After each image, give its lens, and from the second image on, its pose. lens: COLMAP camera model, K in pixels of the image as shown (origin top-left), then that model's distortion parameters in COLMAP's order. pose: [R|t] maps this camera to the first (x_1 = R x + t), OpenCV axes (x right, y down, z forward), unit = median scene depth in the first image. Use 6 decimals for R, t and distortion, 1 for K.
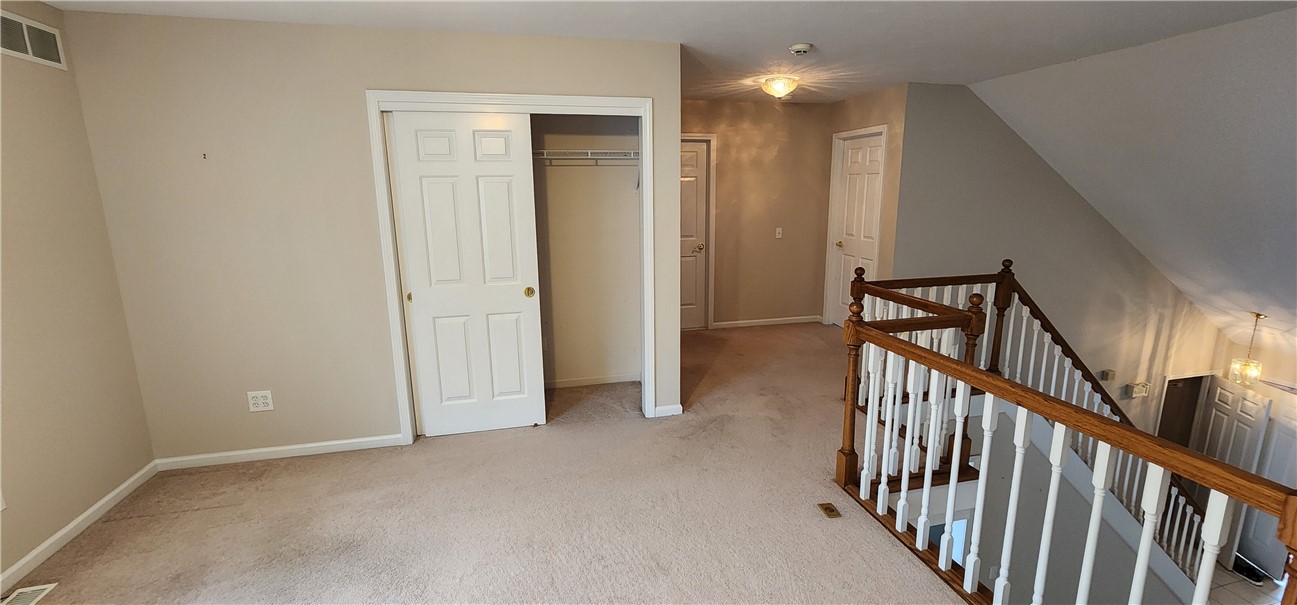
lens RADIAL K [[532.0, 0, 646.9], [0, 532.0, 295.9], [0, 0, 1]] dist [0.001121, 0.000204]
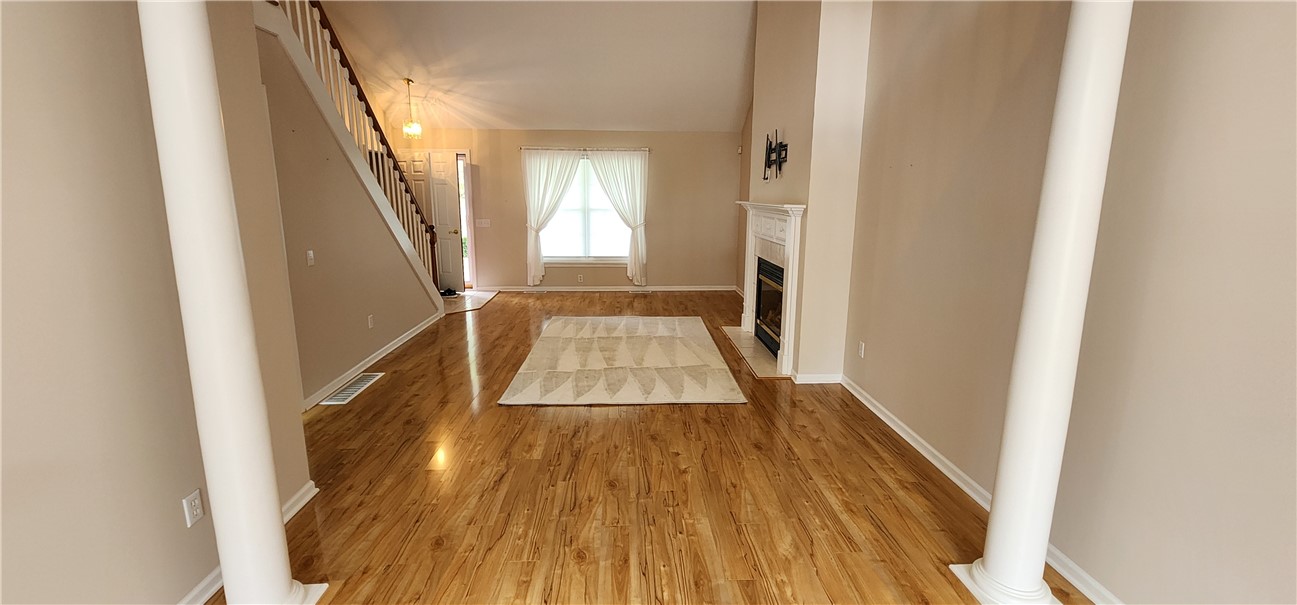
lens RADIAL K [[532.0, 0, 643.7], [0, 532.0, 302.5], [0, 0, 1]] dist [0.001121, 0.000204]
pose [[0.196321, -0.183729, 0.963173, -0.068006], [0.181591, 0.972109, 0.148420, 0.429934], [-0.963578, 0.145766, 0.224209, 0.226291]]
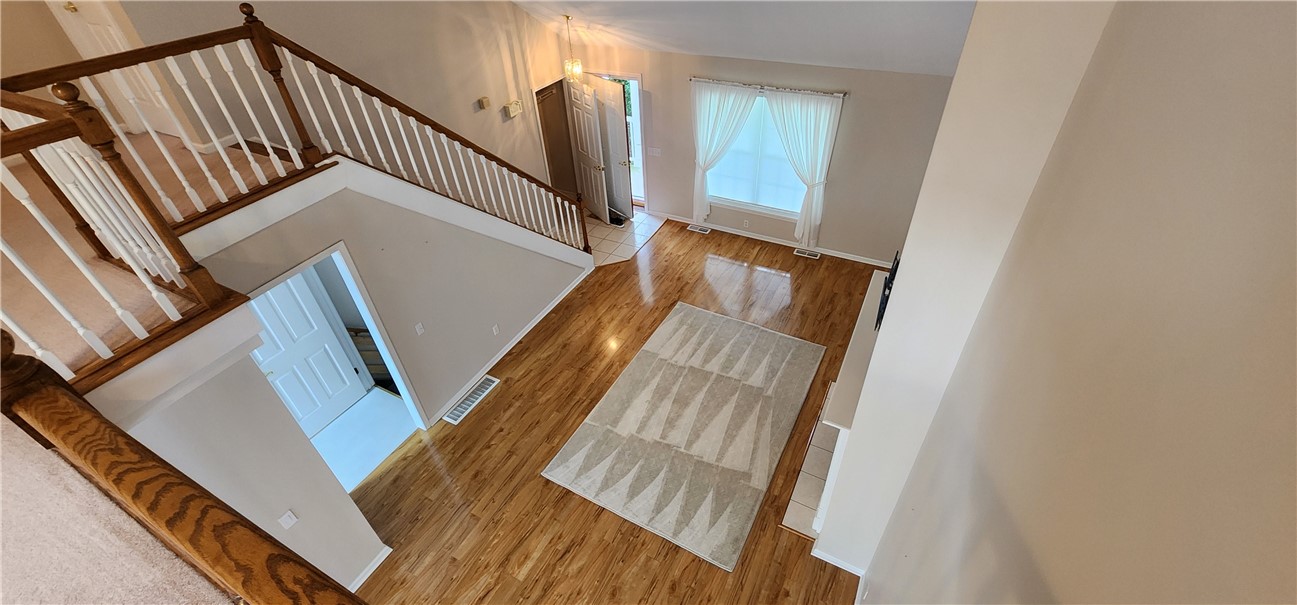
lens RADIAL K [[532.0, 0, 648.9], [0, 532.0, 299.9], [0, 0, 1]] dist [0.001121, 0.000204]
pose [[0.666650, -0.478908, 0.571161, 0.285009], [0.183947, 0.848282, 0.496569, 0.014549], [-0.722316, -0.225974, 0.653601, -0.024246]]
